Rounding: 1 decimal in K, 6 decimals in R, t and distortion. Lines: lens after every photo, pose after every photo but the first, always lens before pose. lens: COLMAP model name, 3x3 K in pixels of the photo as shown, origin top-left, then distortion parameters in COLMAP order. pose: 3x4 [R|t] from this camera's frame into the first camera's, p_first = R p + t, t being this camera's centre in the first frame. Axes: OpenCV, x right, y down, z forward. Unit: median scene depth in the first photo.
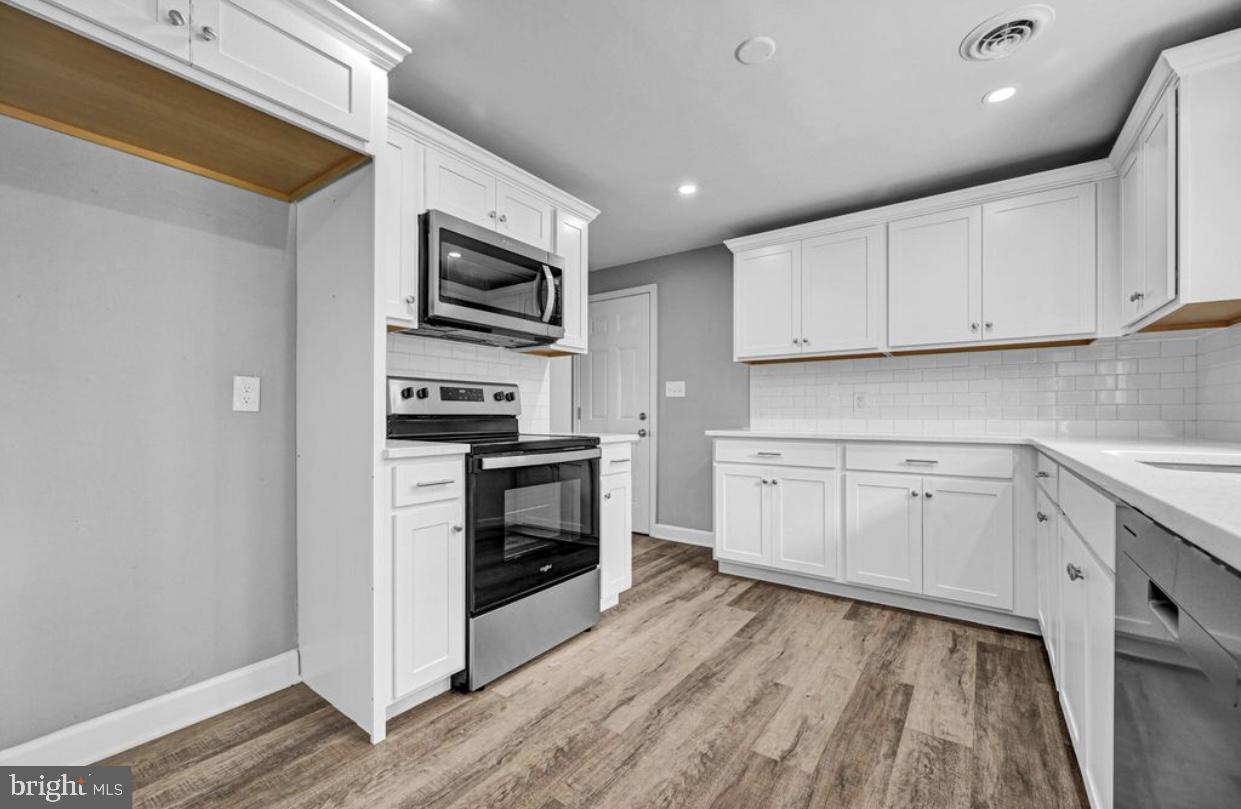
lens RADIAL K [[502.4, 0, 626.9], [0, 502.4, 416.6], [0, 0, 1]] dist [0.003598, -0.001417]
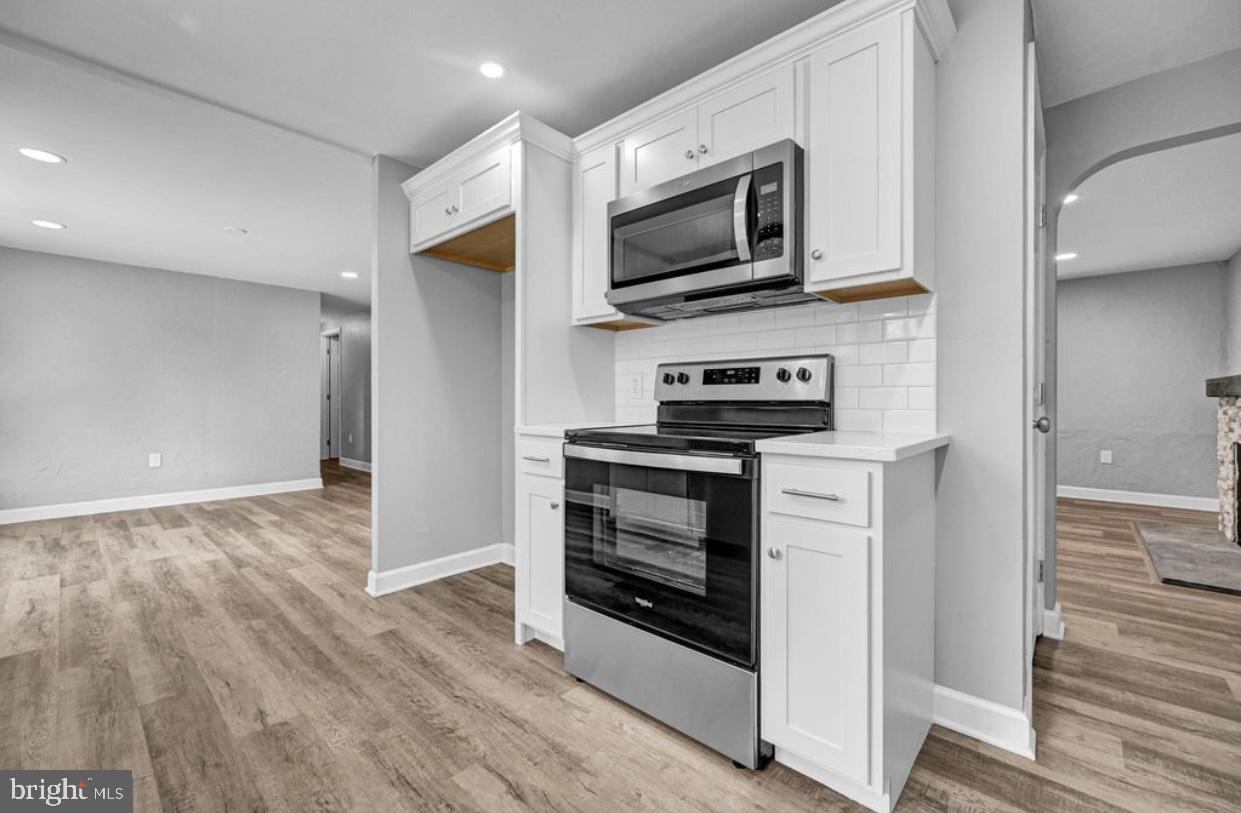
lens RADIAL K [[503.2, 0, 592.6], [0, 503.2, 402.9], [0, 0, 1]] dist [-0.001174, 0.001719]
pose [[-0.139144, 0.002969, -0.990268, 0.550486], [-0.007187, 0.999966, 0.004008, -0.002123], [0.990246, 0.007675, -0.139118, 0.942545]]
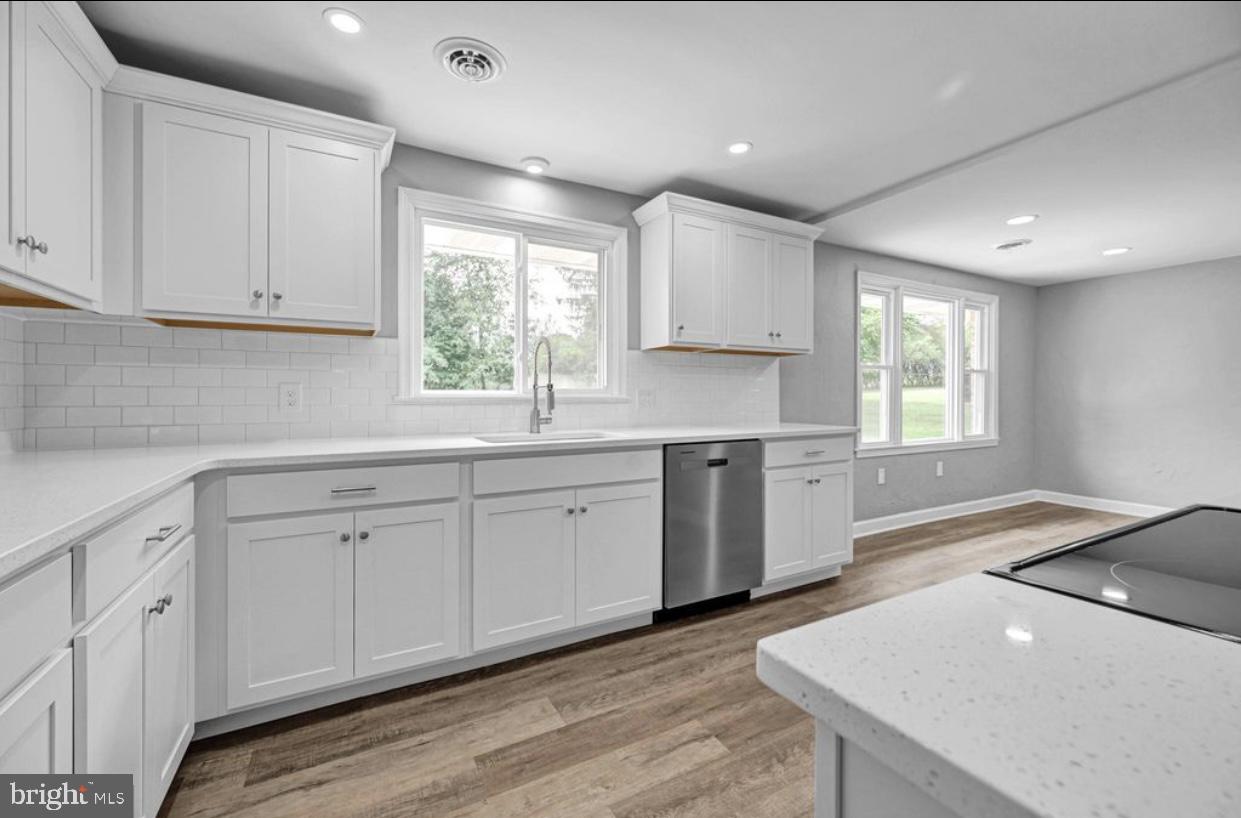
lens RADIAL K [[503.2, 0, 632.9], [0, 503.2, 397.0], [0, 0, 1]] dist [-0.001174, 0.001719]
pose [[-0.901465, -0.001037, 0.432851, -0.009946], [0.001534, 0.999983, 0.005590, -0.042170], [-0.432849, 0.005703, -0.901448, 1.335757]]
